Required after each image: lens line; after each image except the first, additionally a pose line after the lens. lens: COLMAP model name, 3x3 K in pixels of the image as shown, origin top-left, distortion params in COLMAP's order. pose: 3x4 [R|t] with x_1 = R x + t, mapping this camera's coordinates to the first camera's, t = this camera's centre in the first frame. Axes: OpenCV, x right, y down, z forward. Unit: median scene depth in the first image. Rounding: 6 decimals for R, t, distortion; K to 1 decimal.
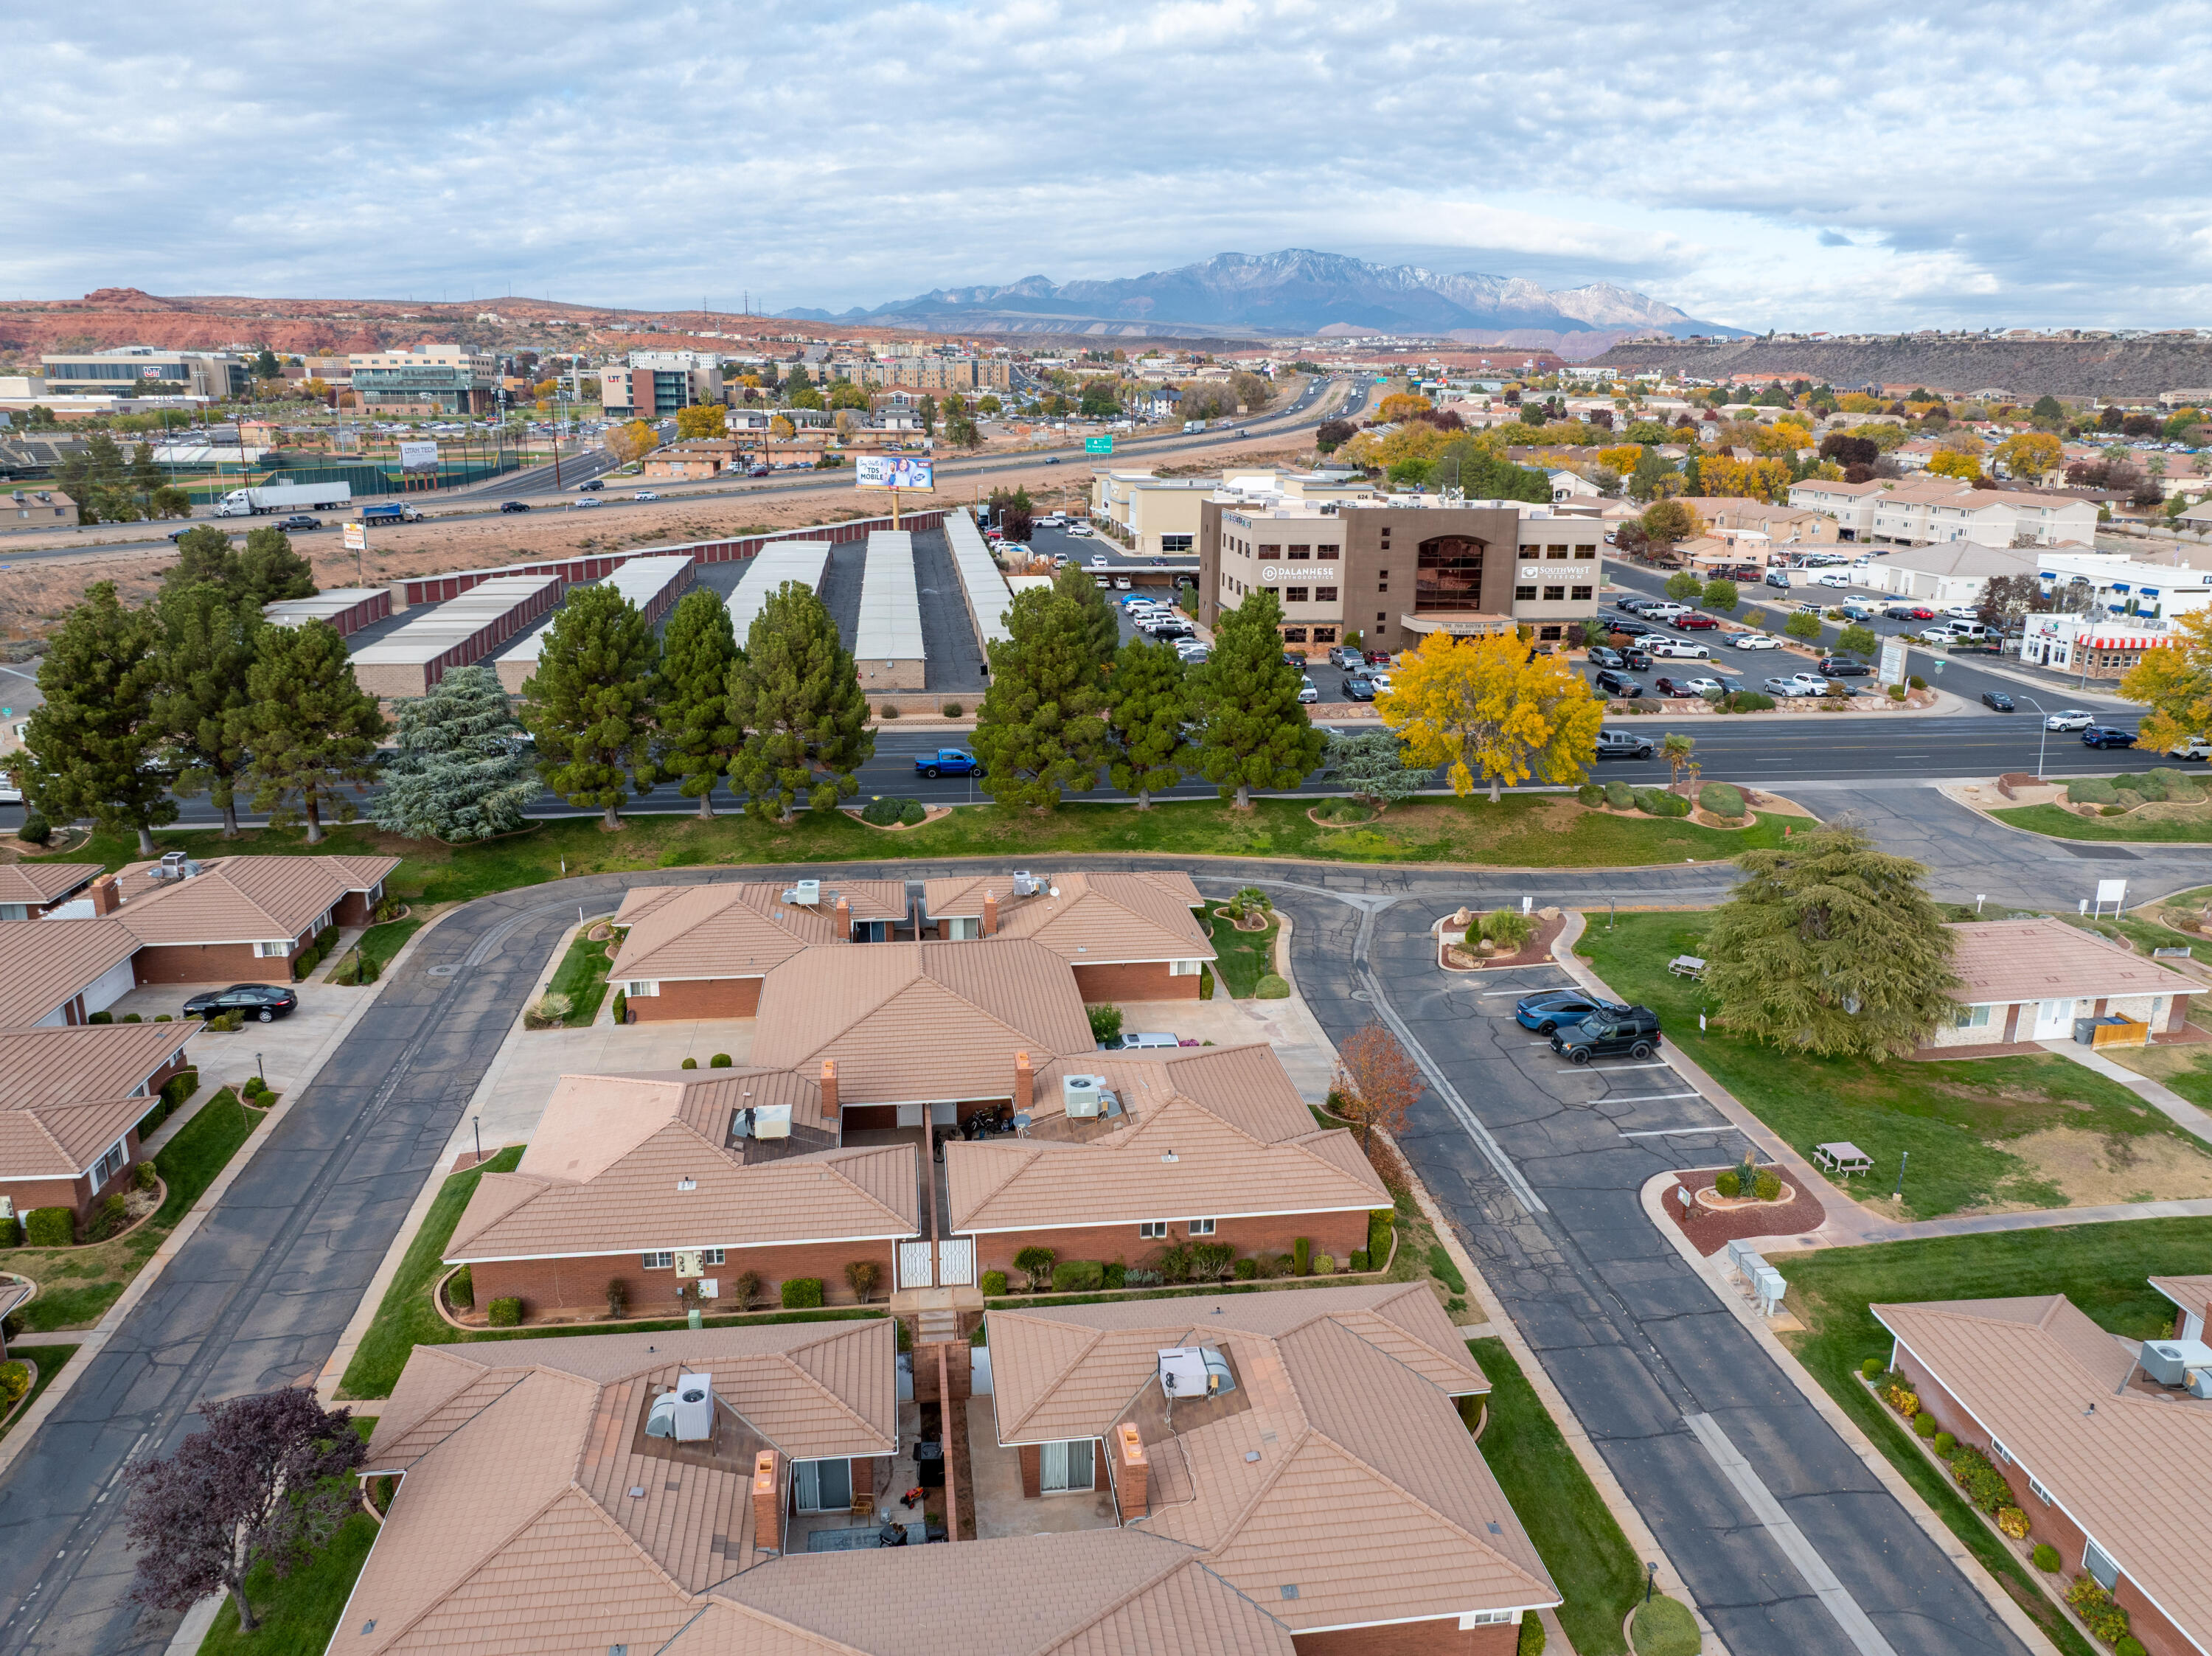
lens RADIAL K [[1553.4, 0, 1110.6], [0, 1553.4, 830.8], [0, 0, 1]] dist [-0.031861, -0.002535]
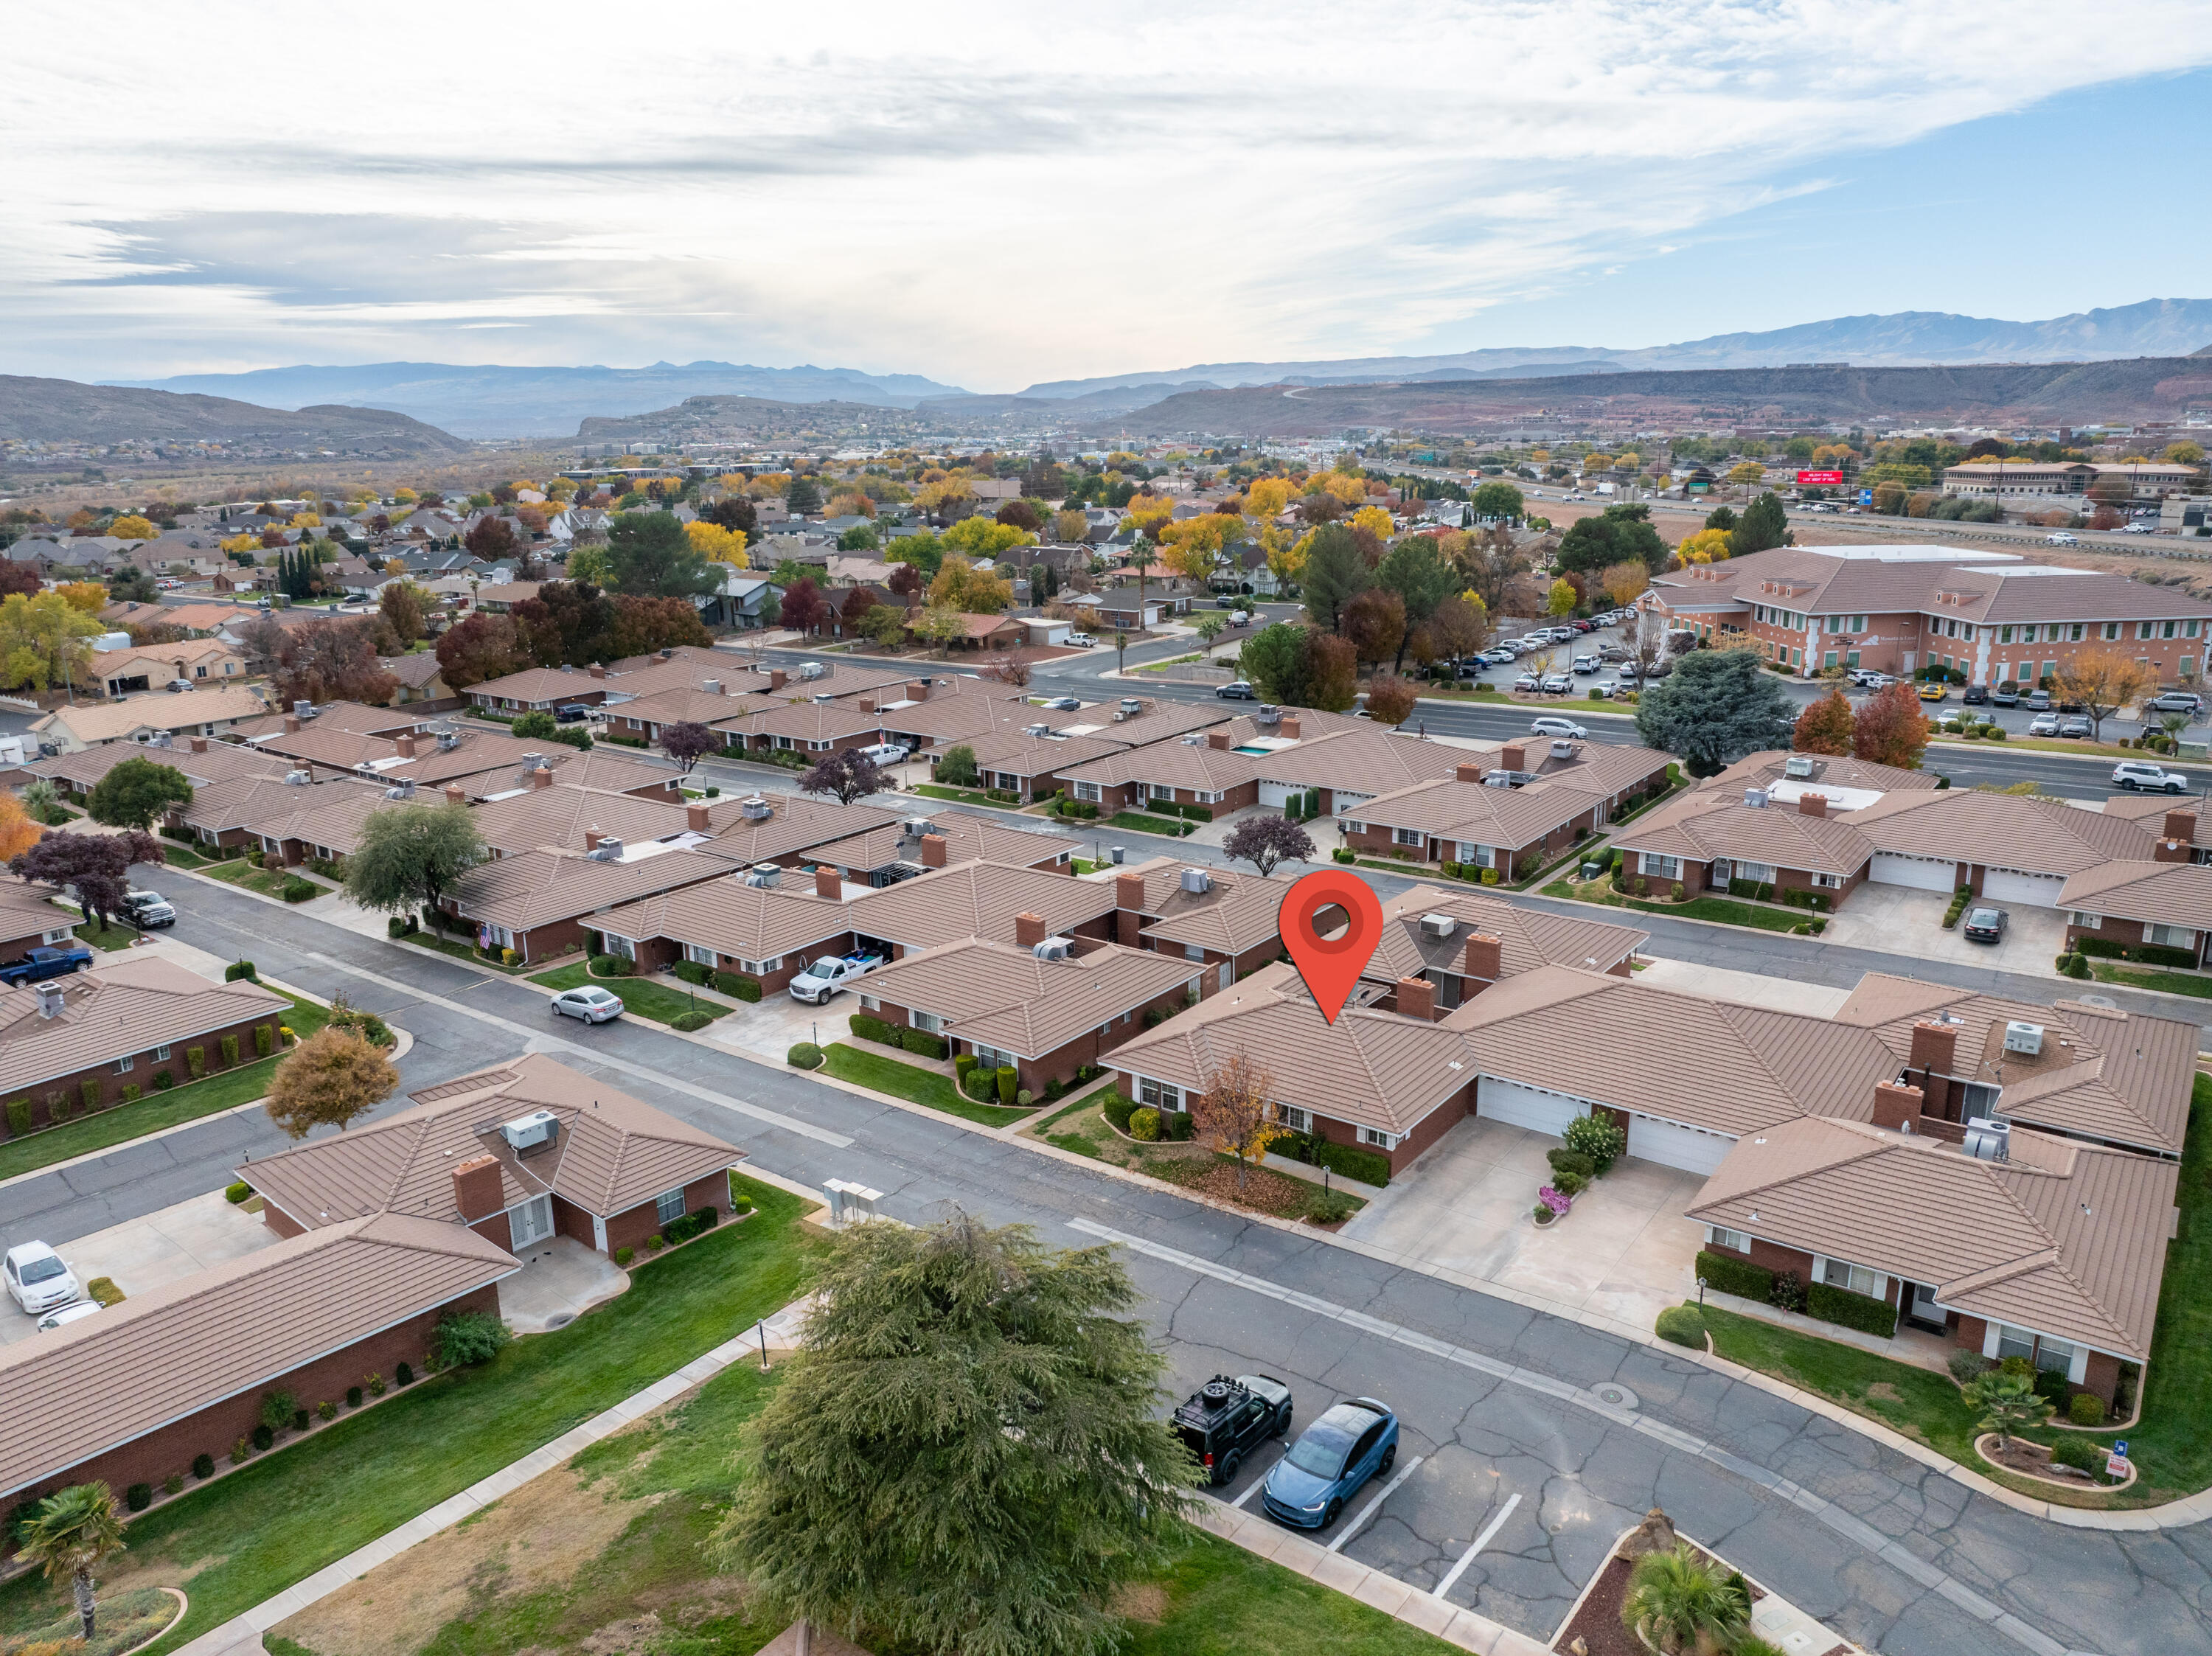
lens RADIAL K [[1553.4, 0, 1110.6], [0, 1553.4, 830.8], [0, 0, 1]] dist [-0.031861, -0.002535]
pose [[-0.710334, 0.177373, -0.681149, 0.670959], [-0.184018, 0.887272, 0.422949, -0.307859], [0.679384, 0.425779, -0.597620, 1.121525]]
